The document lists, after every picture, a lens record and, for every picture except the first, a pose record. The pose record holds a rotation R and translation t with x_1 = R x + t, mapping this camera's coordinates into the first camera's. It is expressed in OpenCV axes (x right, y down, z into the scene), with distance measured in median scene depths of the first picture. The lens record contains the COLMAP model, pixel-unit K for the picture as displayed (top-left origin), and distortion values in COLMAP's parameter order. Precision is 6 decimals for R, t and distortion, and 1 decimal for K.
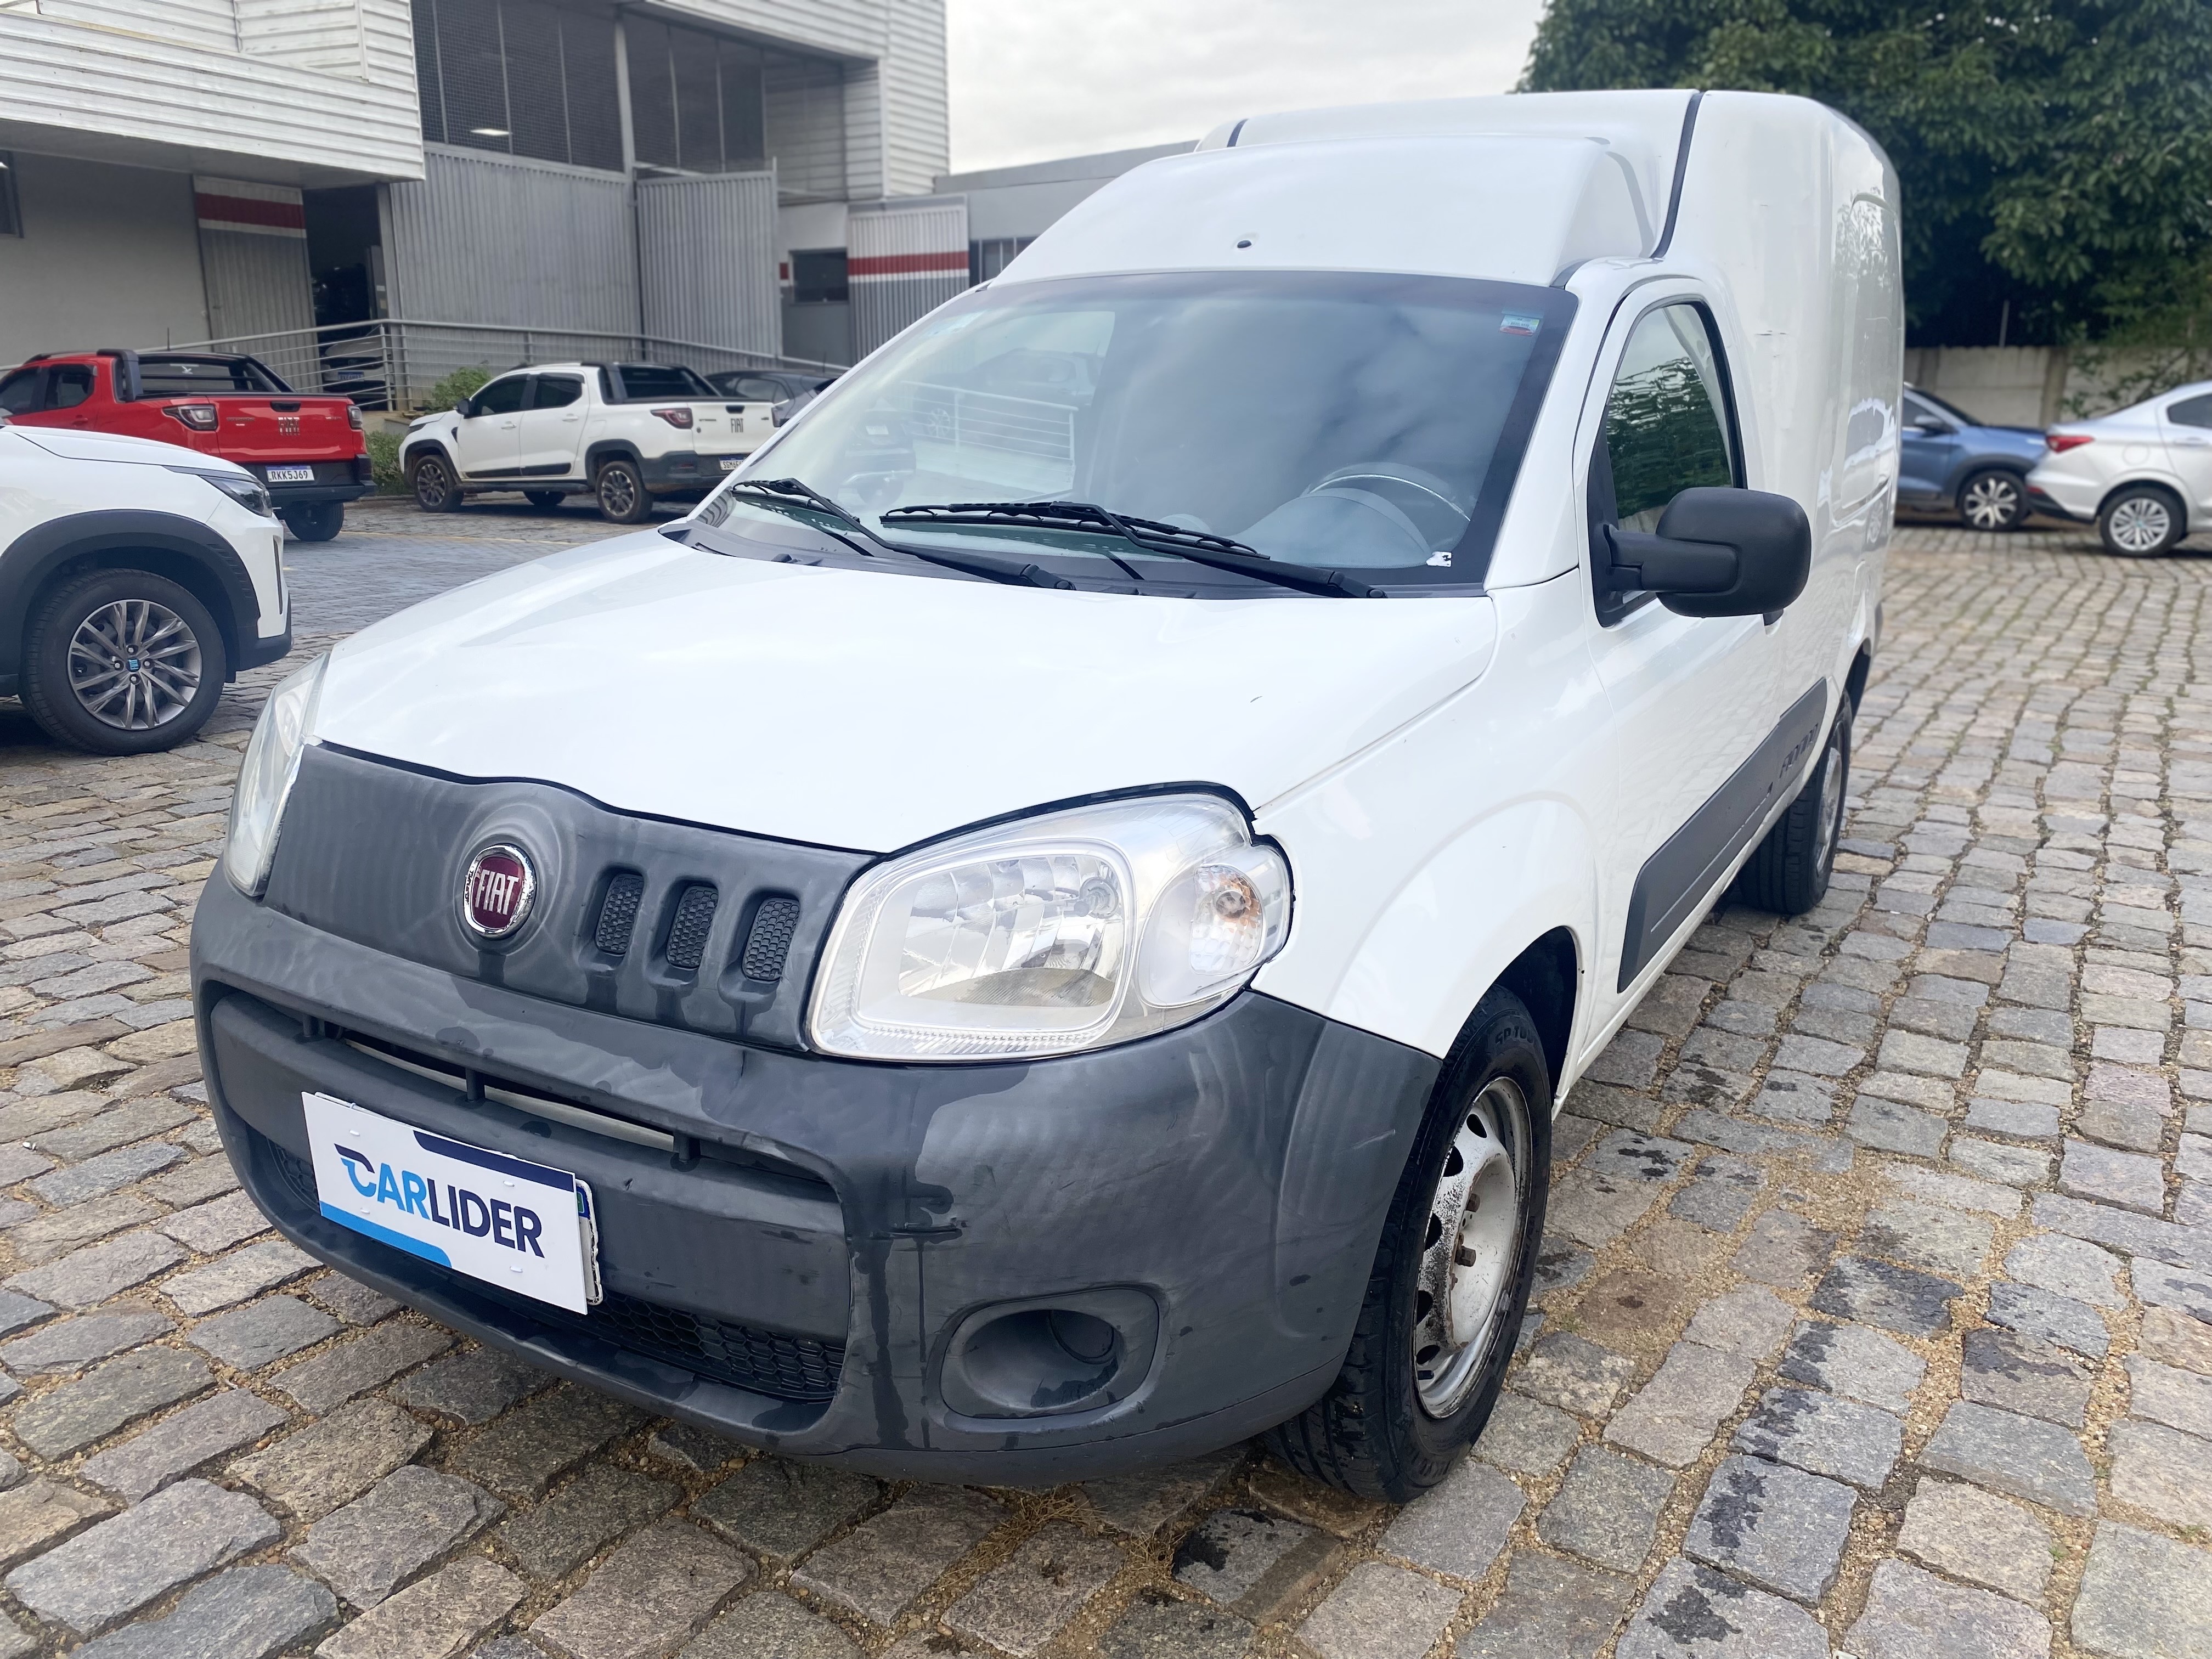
lens RADIAL K [[1667.0, 0, 1106.0], [0, 1667.0, 829.5], [0, 0, 1]] dist [0.029303, -0.027373]
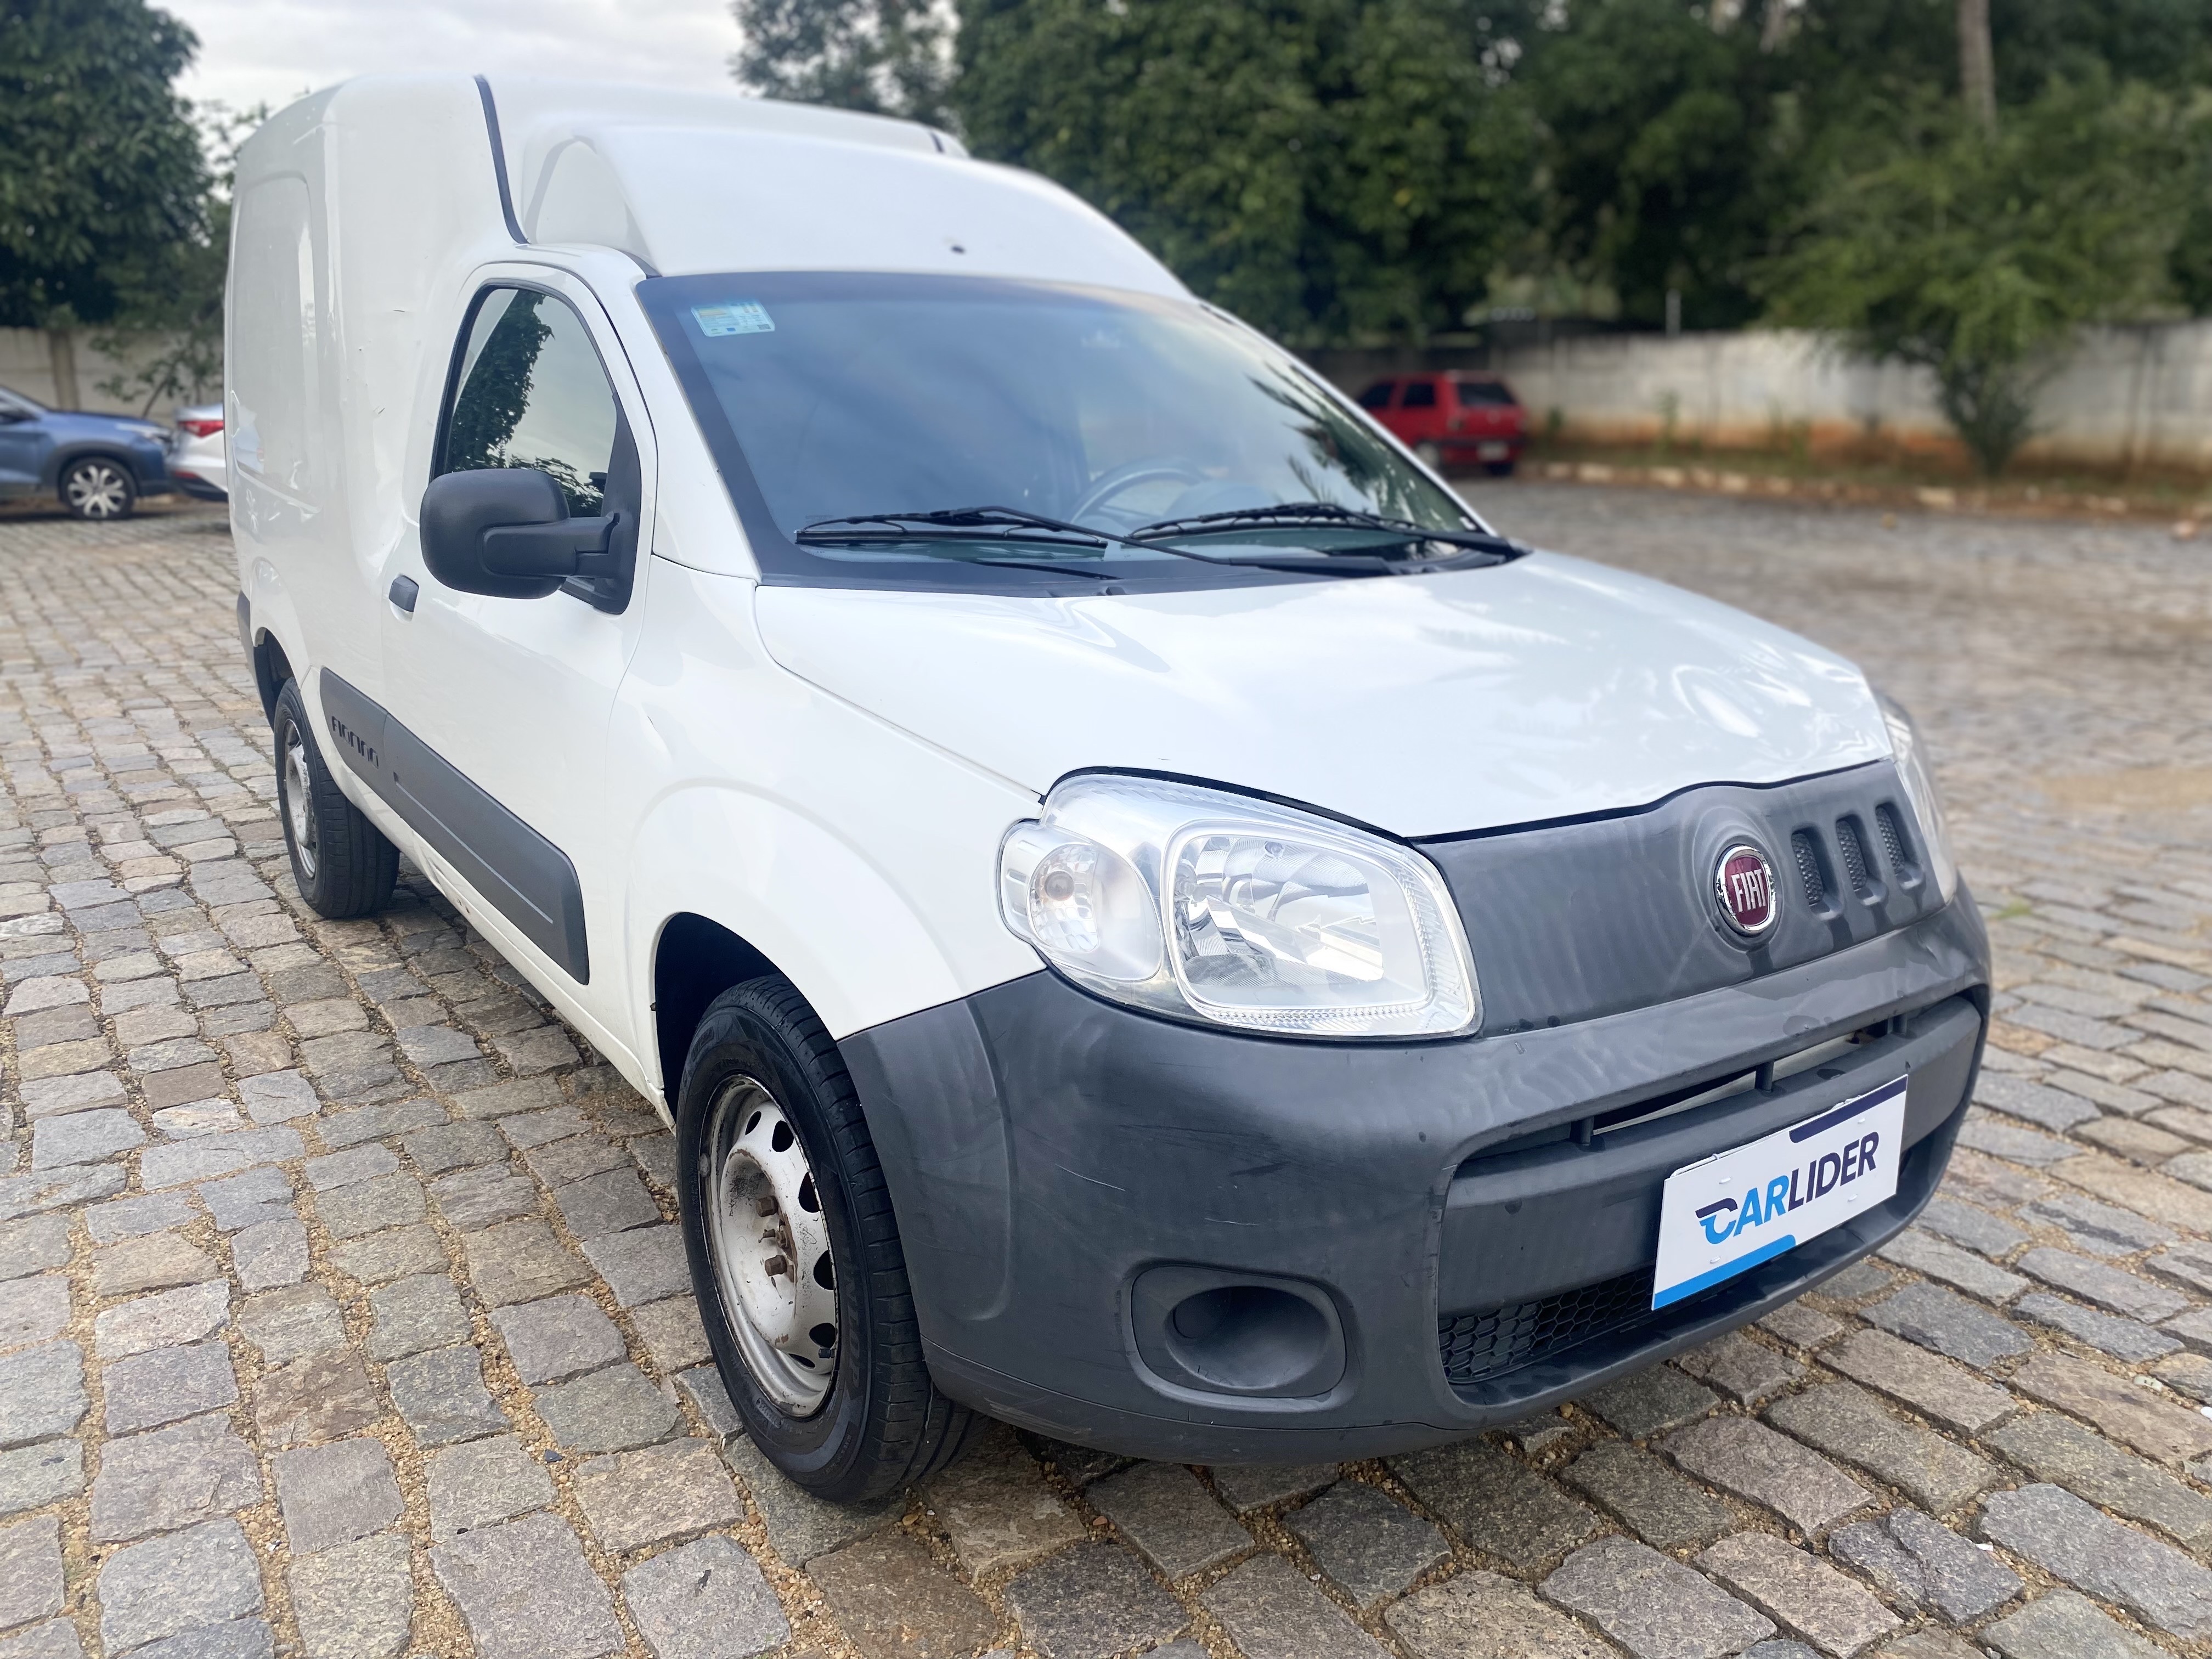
lens RADIAL K [[1667.0, 0, 1106.0], [0, 1667.0, 829.5], [0, 0, 1]] dist [0.029303, -0.027373]
pose [[0.413058, -0.241382, 0.878133, -0.128617], [0.231912, 0.960326, 0.154889, -0.022731], [-0.880682, 0.139671, 0.452649, 0.078062]]
